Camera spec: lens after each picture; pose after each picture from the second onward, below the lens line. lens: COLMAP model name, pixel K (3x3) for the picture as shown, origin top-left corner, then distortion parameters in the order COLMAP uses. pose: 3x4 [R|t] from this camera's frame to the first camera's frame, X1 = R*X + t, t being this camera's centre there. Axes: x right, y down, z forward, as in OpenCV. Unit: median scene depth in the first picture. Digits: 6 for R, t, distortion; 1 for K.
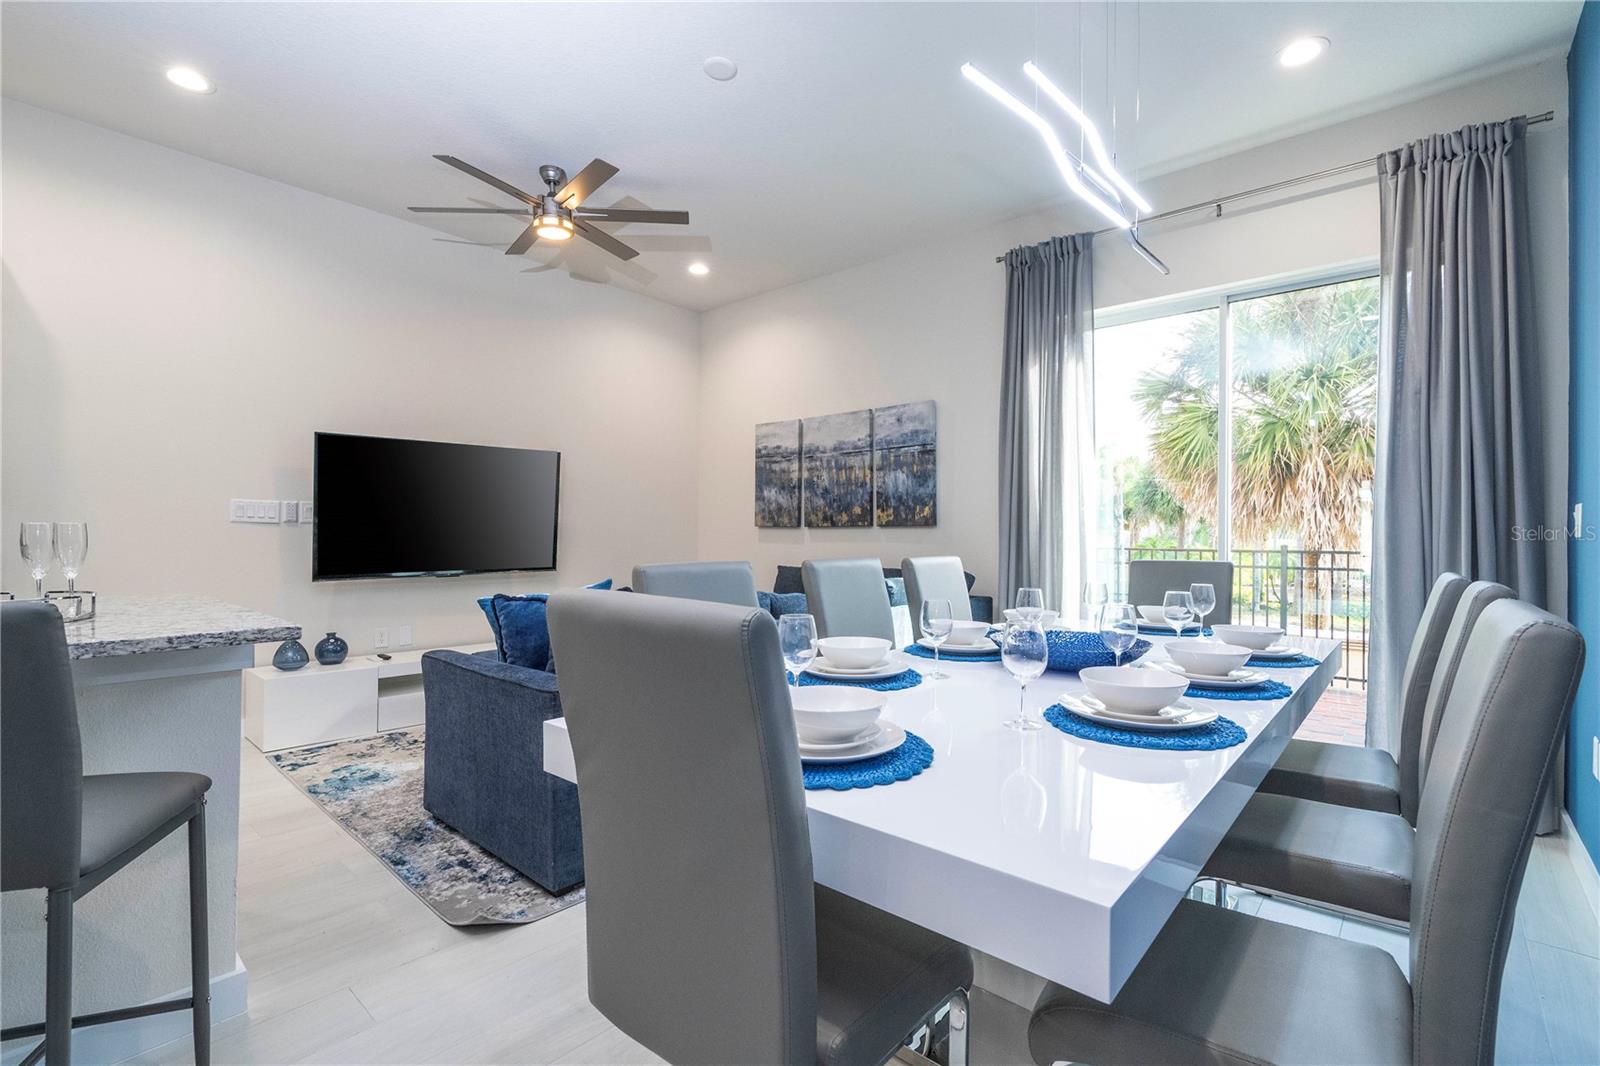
lens RADIAL K [[733.2, 0, 804.8], [0, 733.2, 530.5], [0, 0, 1]] dist [-0.001618, 0.000422]
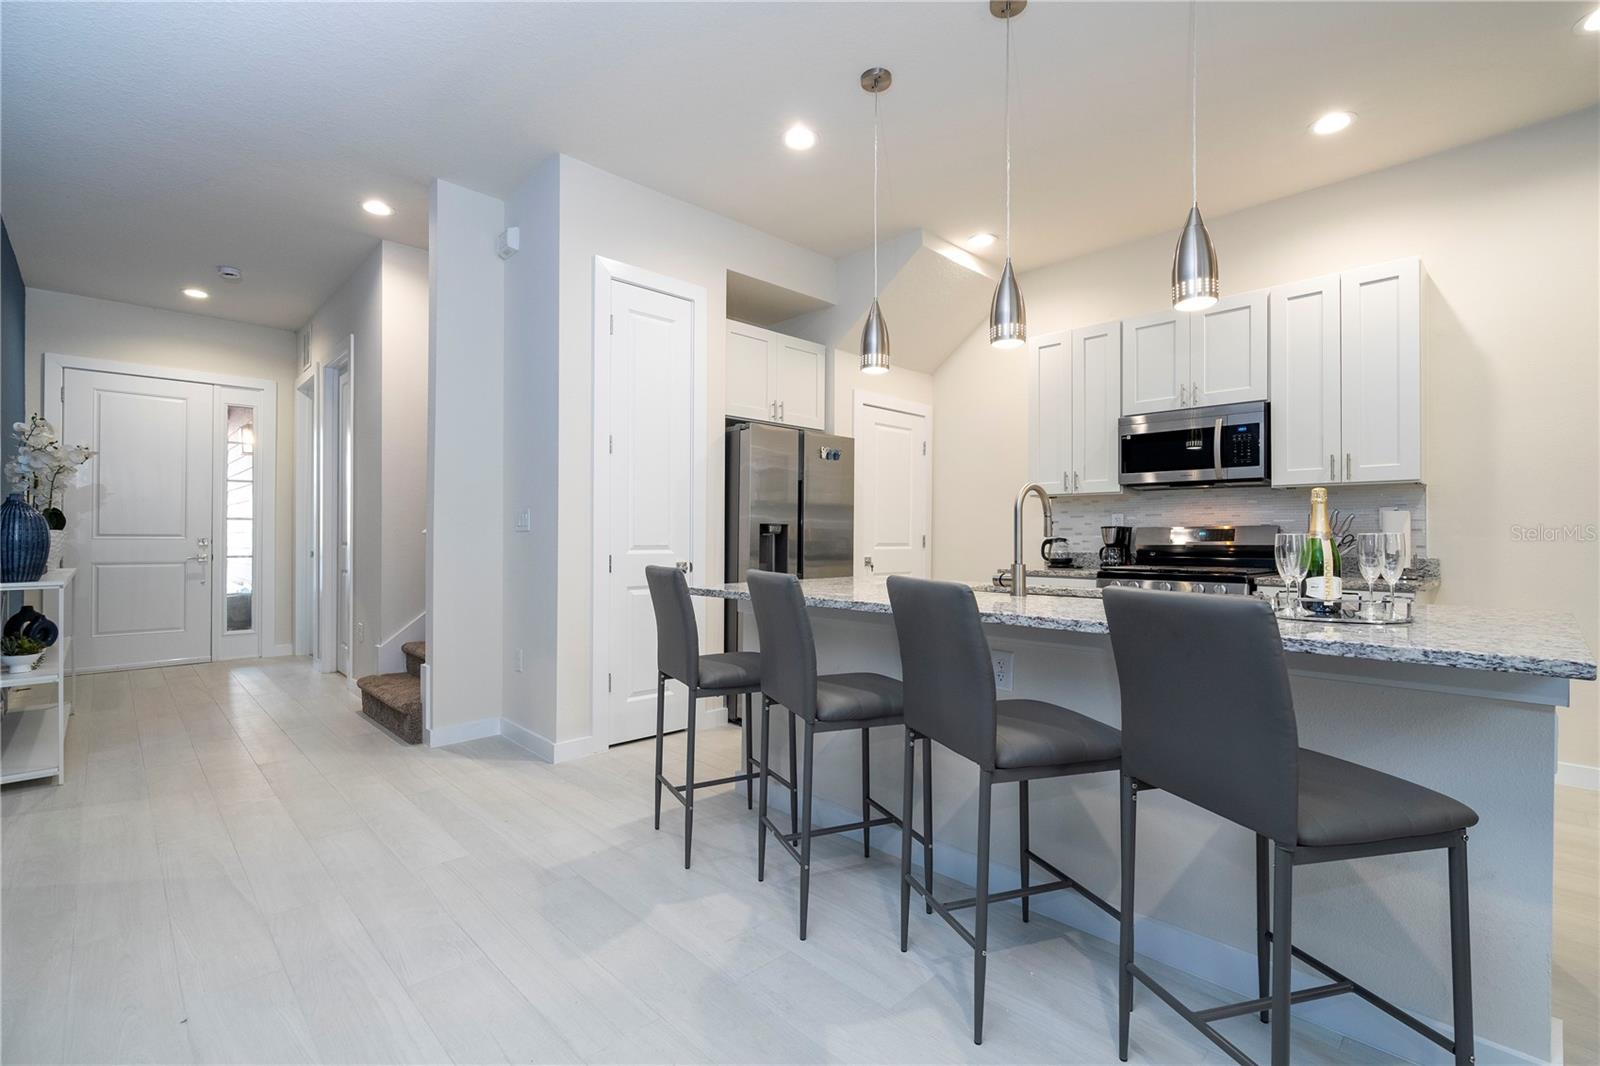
lens RADIAL K [[716.3, 0, 802.6], [0, 716.3, 533.2], [0, 0, 1]] dist [-0.007301, -0.000203]
pose [[-0.076276, -0.012502, -0.997008, 0.036783], [0.001478, 0.999919, -0.012652, 0.000502], [0.997086, -0.002438, -0.076252, 0.068599]]
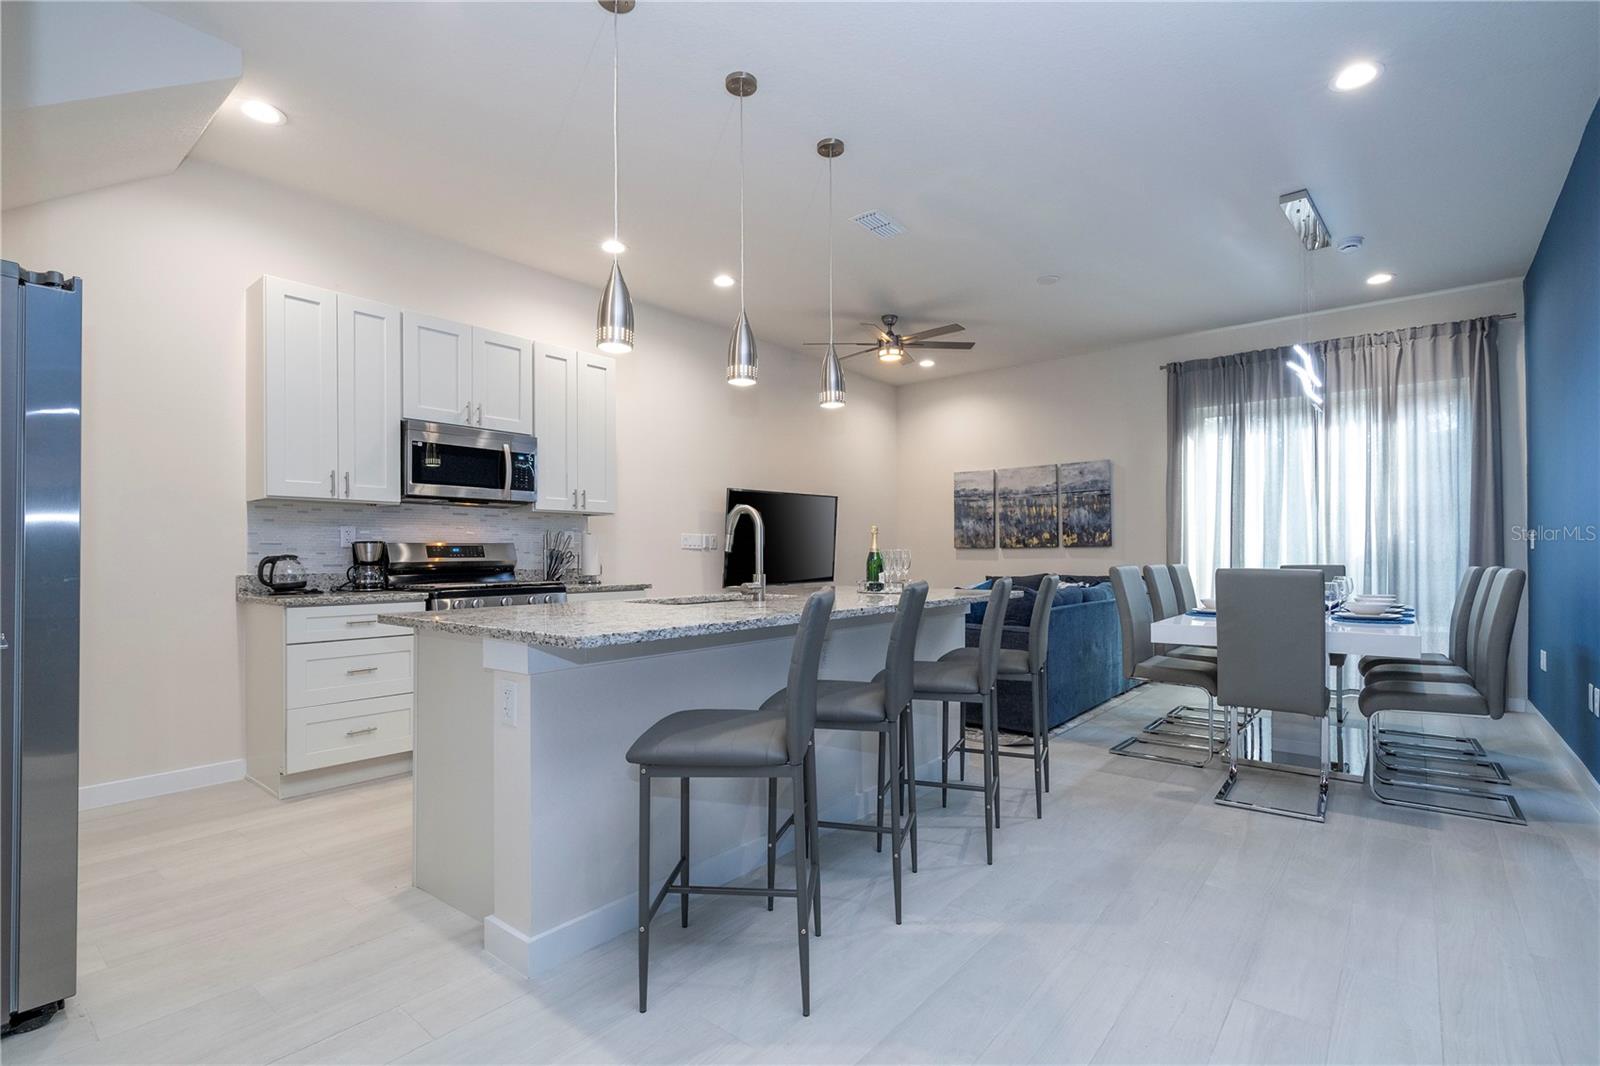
lens RADIAL K [[759.2, 0, 811.7], [0, 759.2, 542.9], [0, 0, 1]] dist [-0.000798, 0.000260]
pose [[0.999108, -0.009971, 0.041022, -0.450938], [0.010404, 0.999892, -0.010345, -0.003712], [-0.040915, 0.010763, 0.999105, -0.449029]]
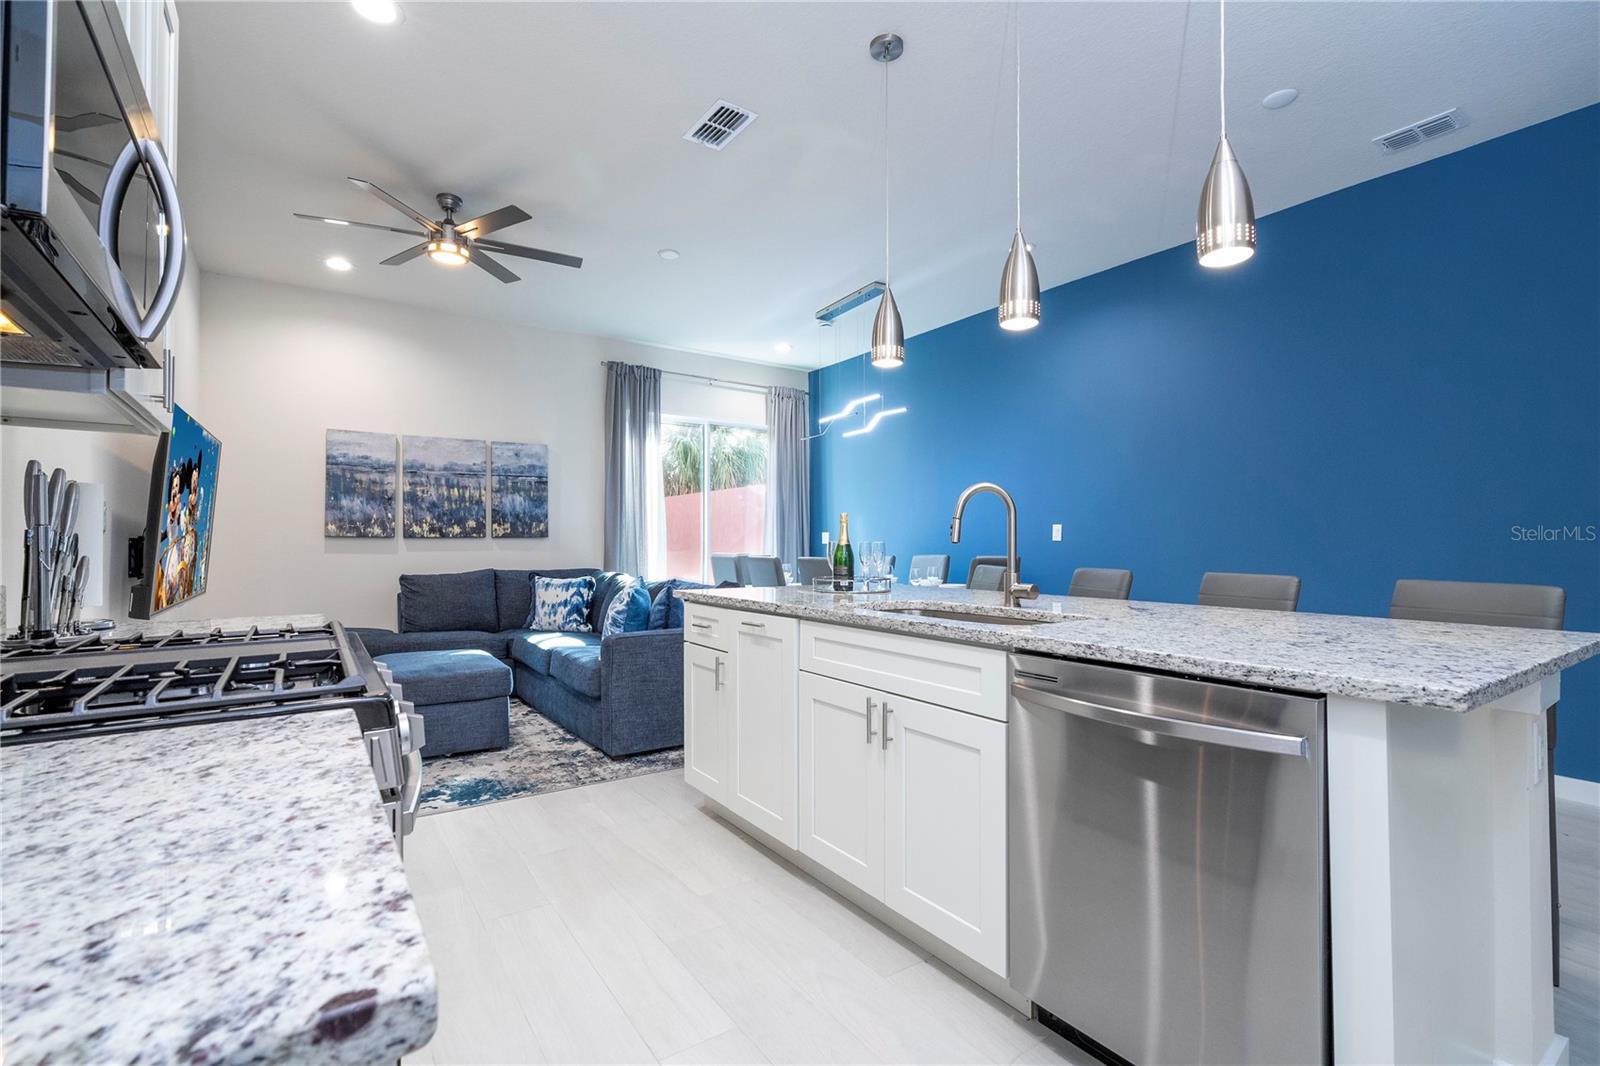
lens RADIAL K [[720.4, 0, 800.0], [0, 720.4, 533.0], [0, 0, 1]] dist [-0.003123, 0.000134]
pose [[0.238122, 0.008709, 0.971196, -0.953573], [-0.003499, 0.999961, -0.008109, -0.005533], [-0.971229, -0.001467, 0.238143, 0.218383]]
